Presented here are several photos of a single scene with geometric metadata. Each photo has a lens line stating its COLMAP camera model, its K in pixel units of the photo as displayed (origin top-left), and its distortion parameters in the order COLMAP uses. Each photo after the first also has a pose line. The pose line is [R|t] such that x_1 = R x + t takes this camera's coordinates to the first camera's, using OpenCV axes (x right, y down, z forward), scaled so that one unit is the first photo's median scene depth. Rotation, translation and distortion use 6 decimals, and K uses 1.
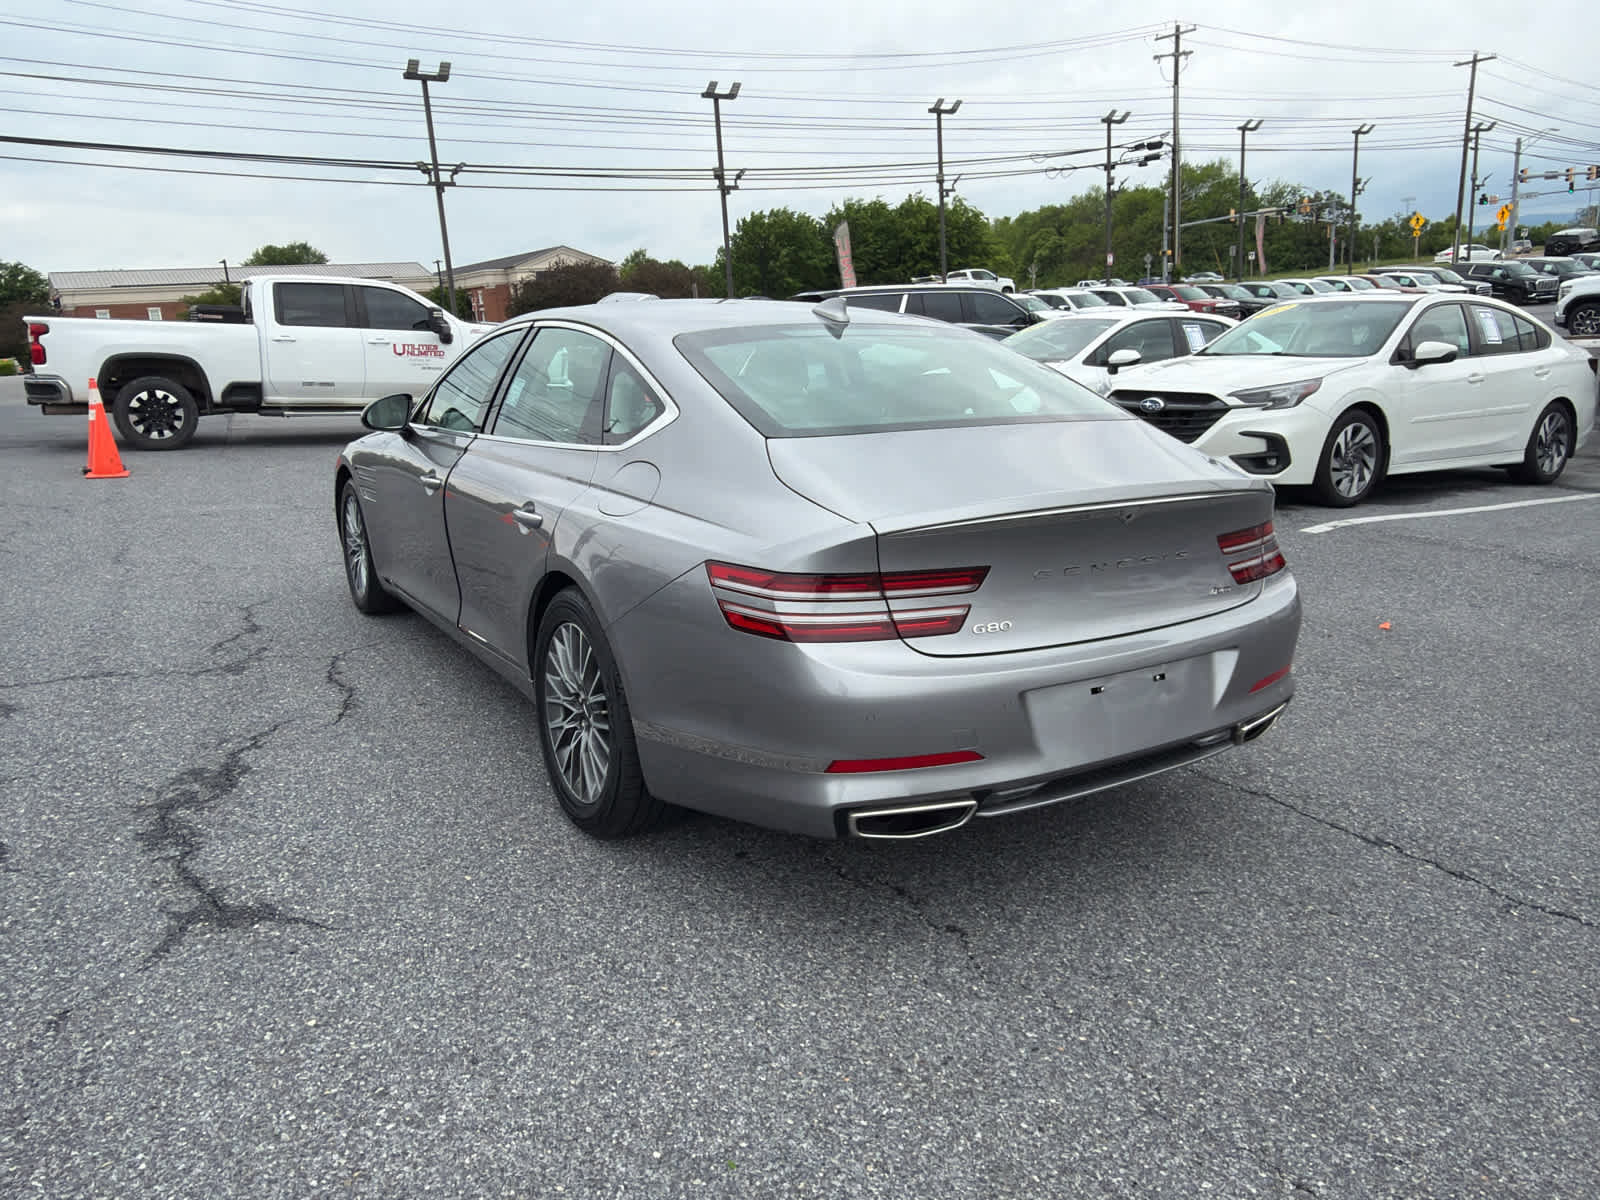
lens RADIAL K [[1146.0, 0, 801.9], [0, 1146.0, 597.3], [0, 0, 1]] dist [-0.000621, -0.002860]
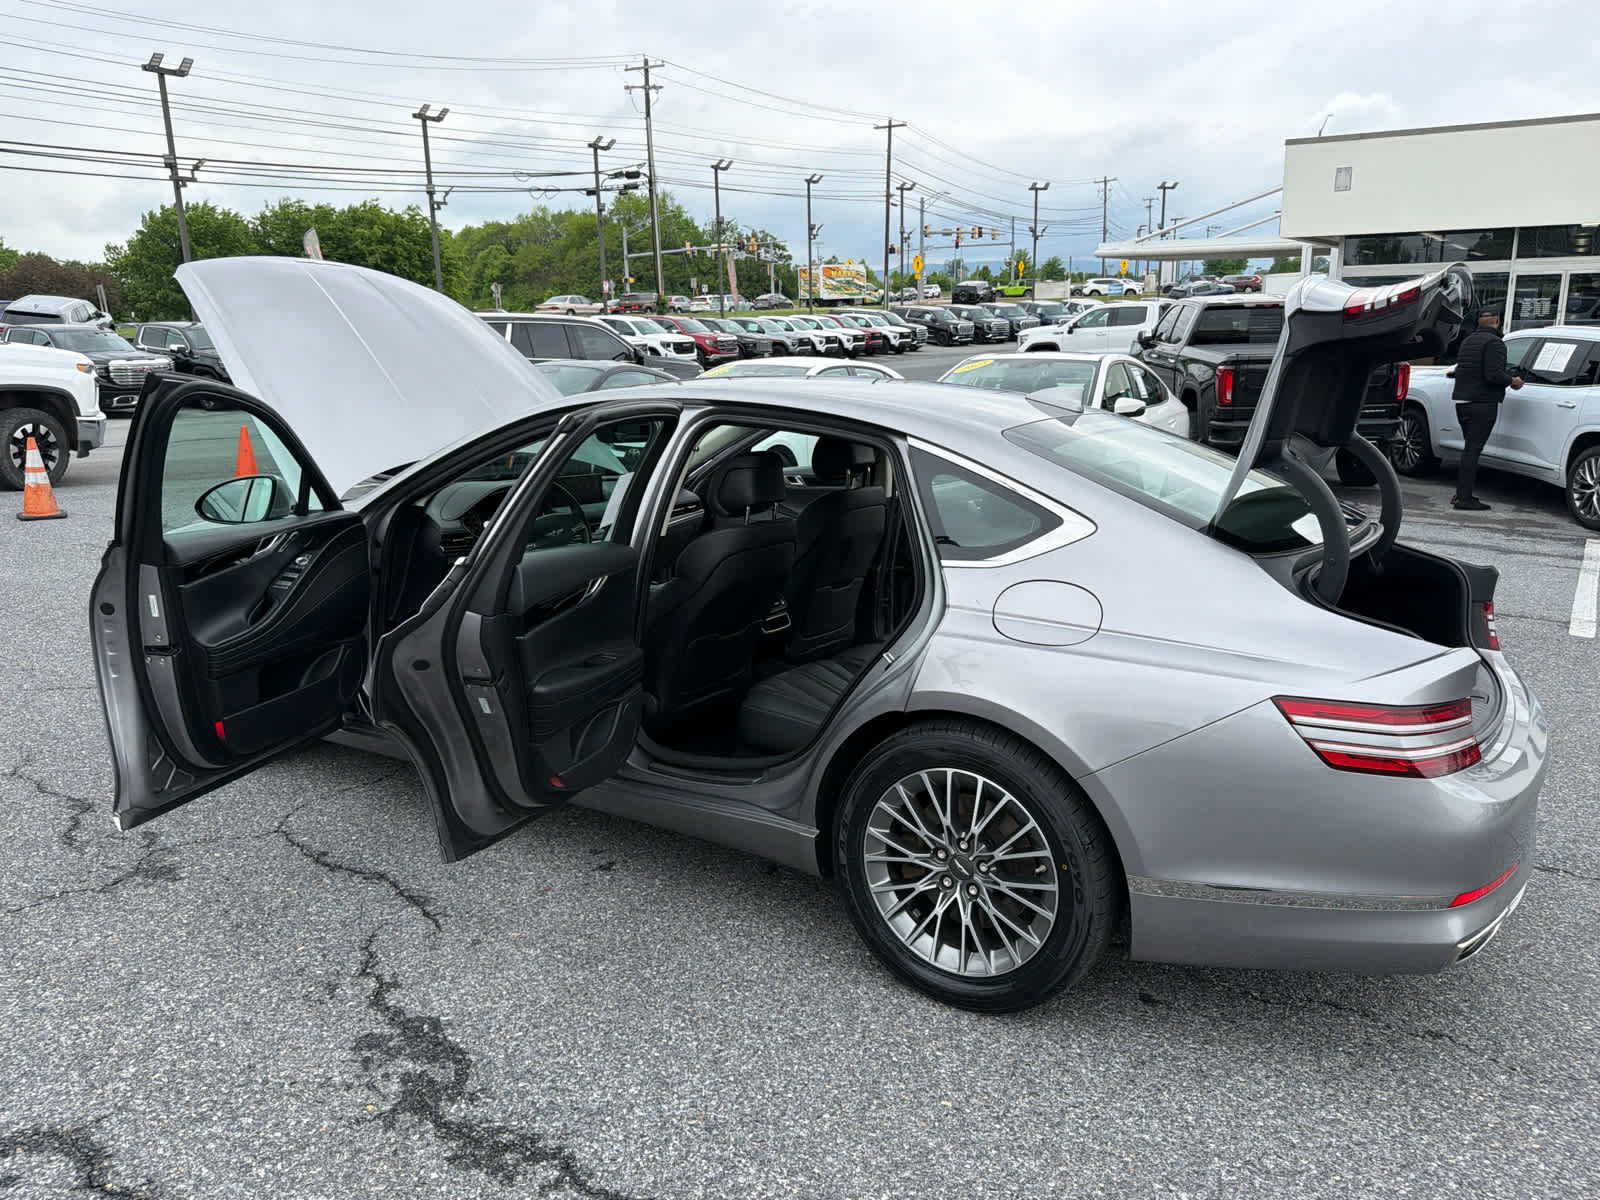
lens RADIAL K [[1154.5, 0, 813.4], [0, 1154.5, 618.4], [0, 0, 1]] dist [0.073382, -0.108234]
pose [[0.893587, -0.071806, 0.443110, -0.053636], [0.073453, 0.997208, 0.013469, -0.008853], [-0.442840, 0.020512, 0.896366, 0.021356]]
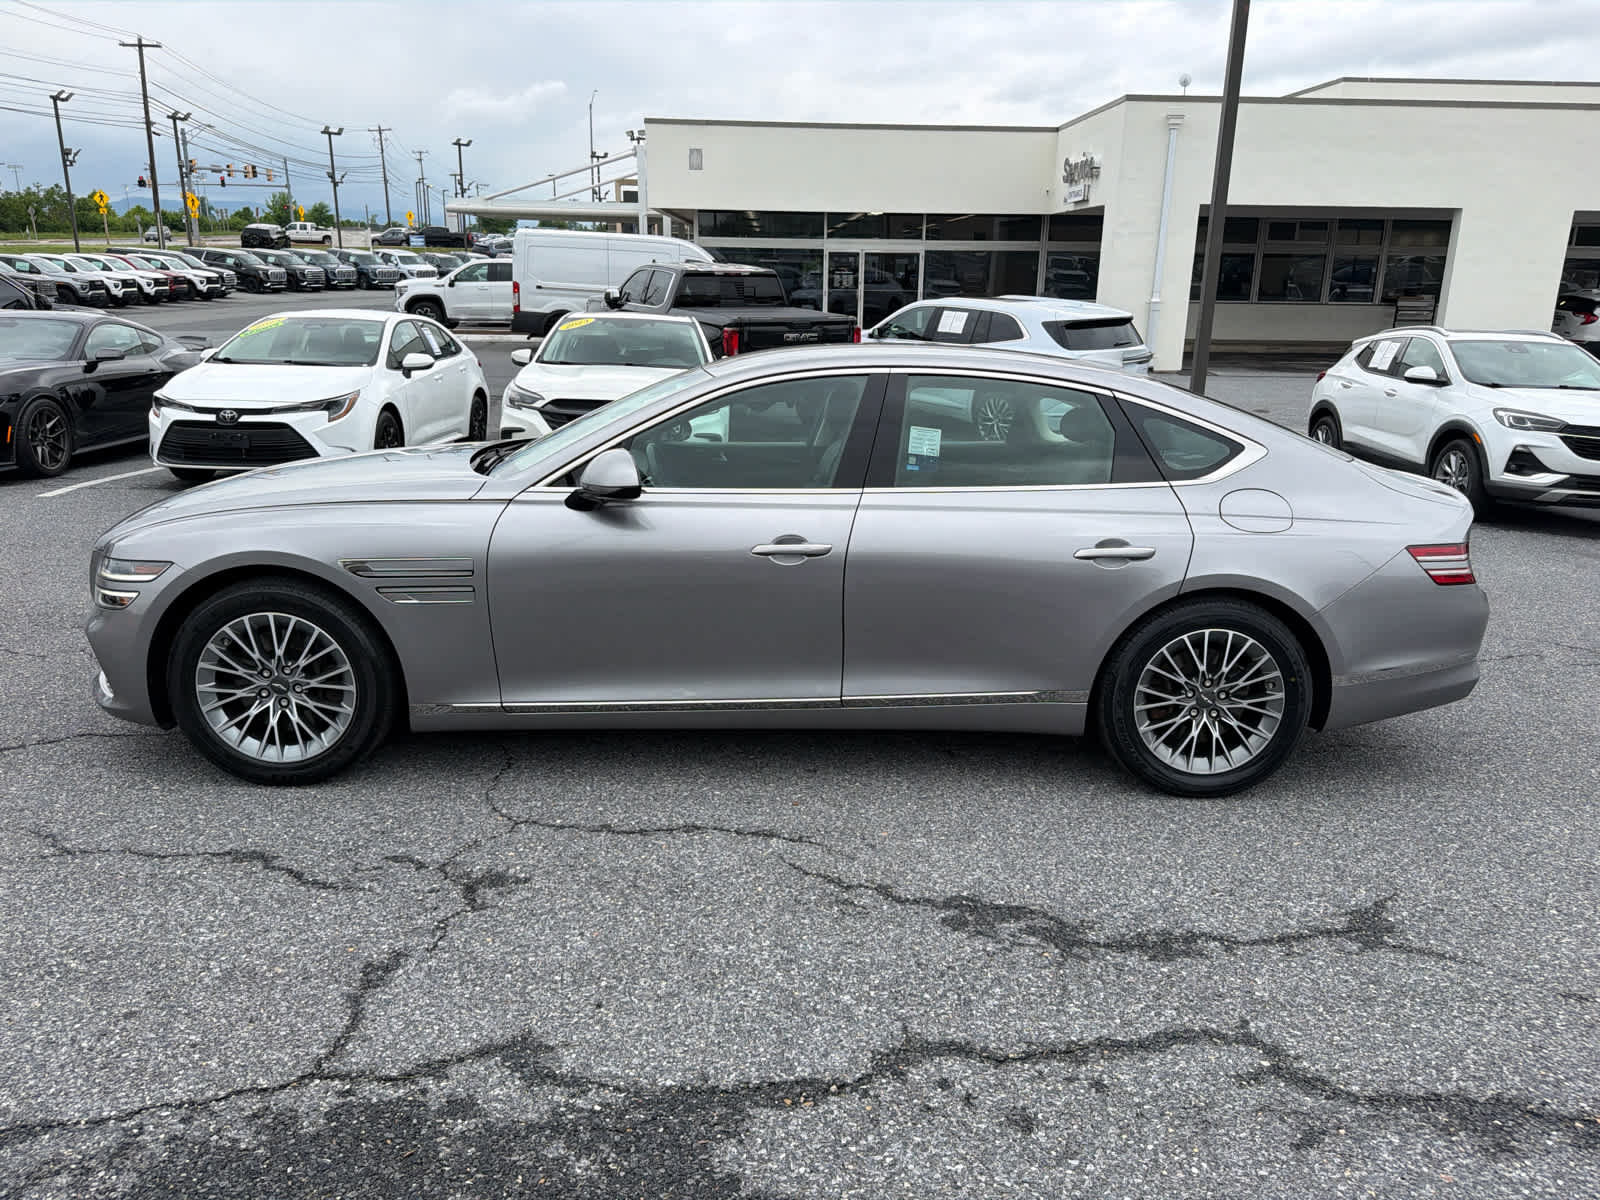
lens RADIAL K [[1113.9, 0, 814.0], [0, 1113.9, 593.9], [0, 0, 1]] dist [0.028999, -0.042311]
pose [[0.486543, -0.177827, 0.855368, -0.112466], [0.160640, 0.980582, 0.112484, -0.017242], [-0.858761, 0.082678, 0.505661, 0.060724]]
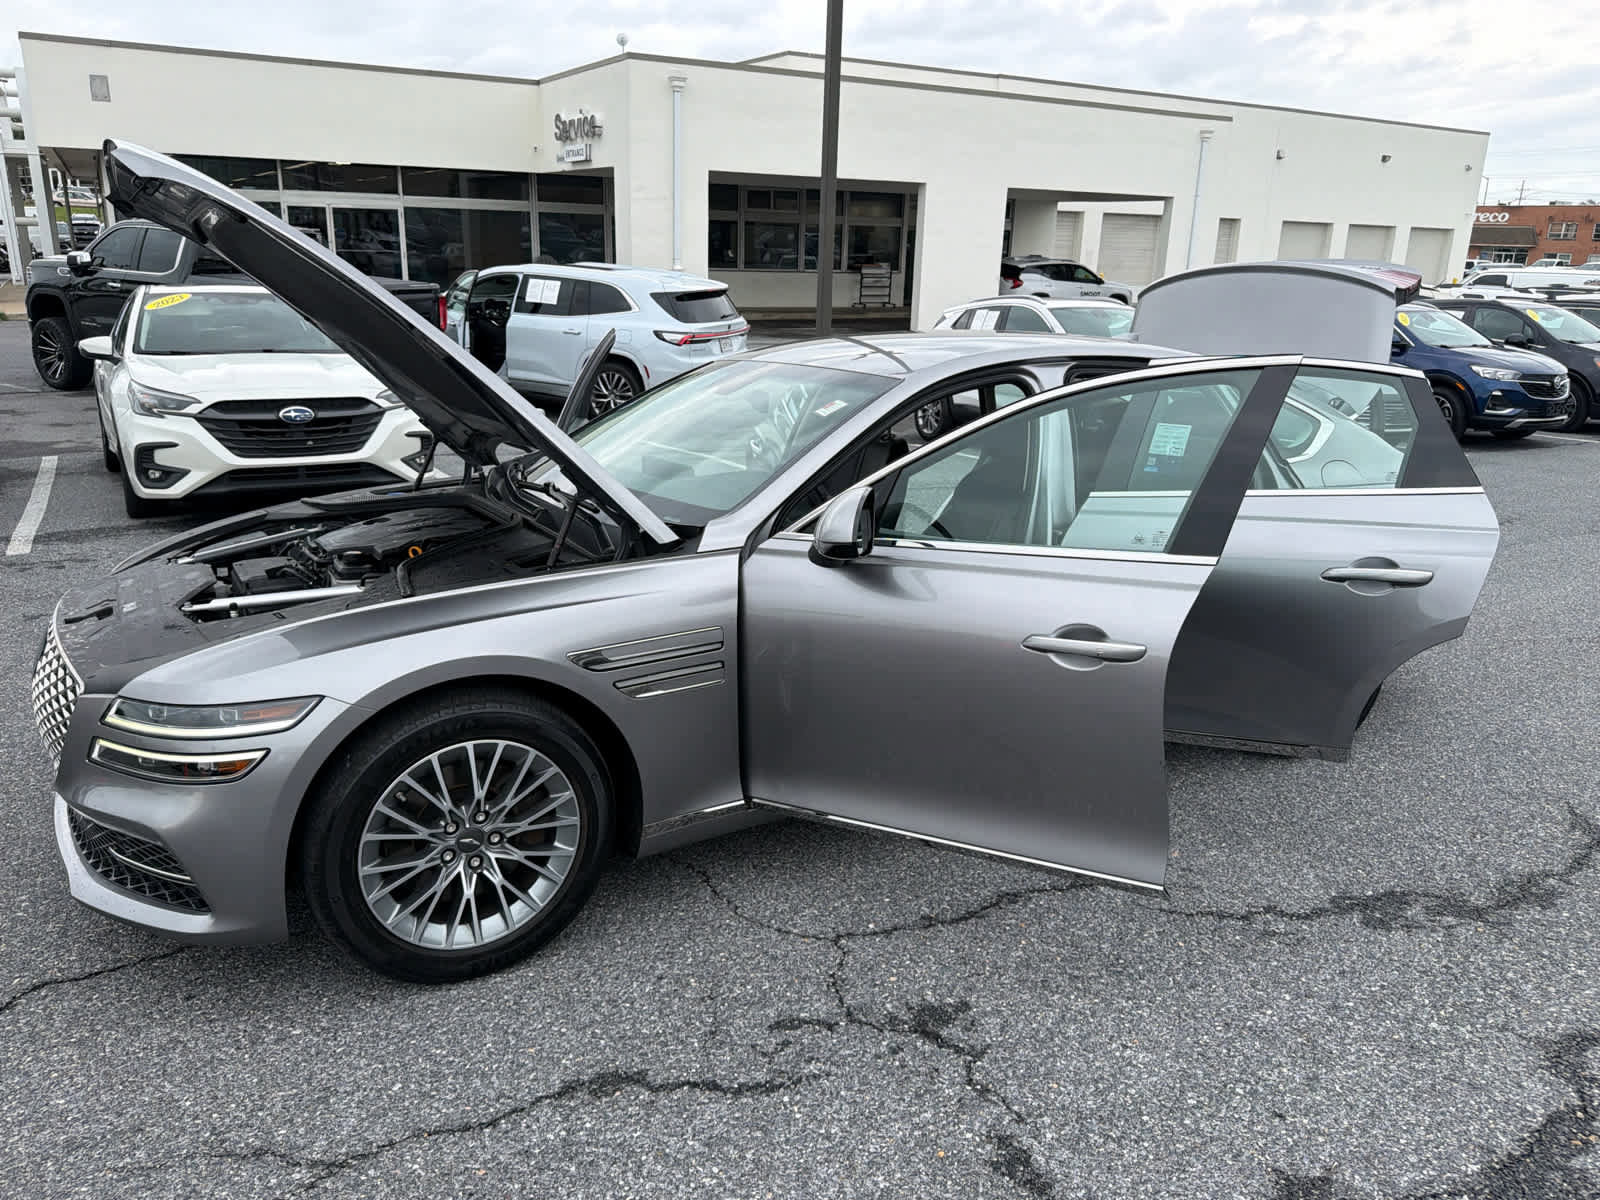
lens RADIAL K [[1158.2, 0, 807.3], [0, 1158.2, 597.5], [0, 0, 1]] dist [0.013837, -0.022593]
pose [[0.017150, -0.232899, 0.972350, -0.118965], [0.202177, 0.953212, 0.224749, -0.031547], [-0.979199, 0.192732, 0.063434, 0.119736]]
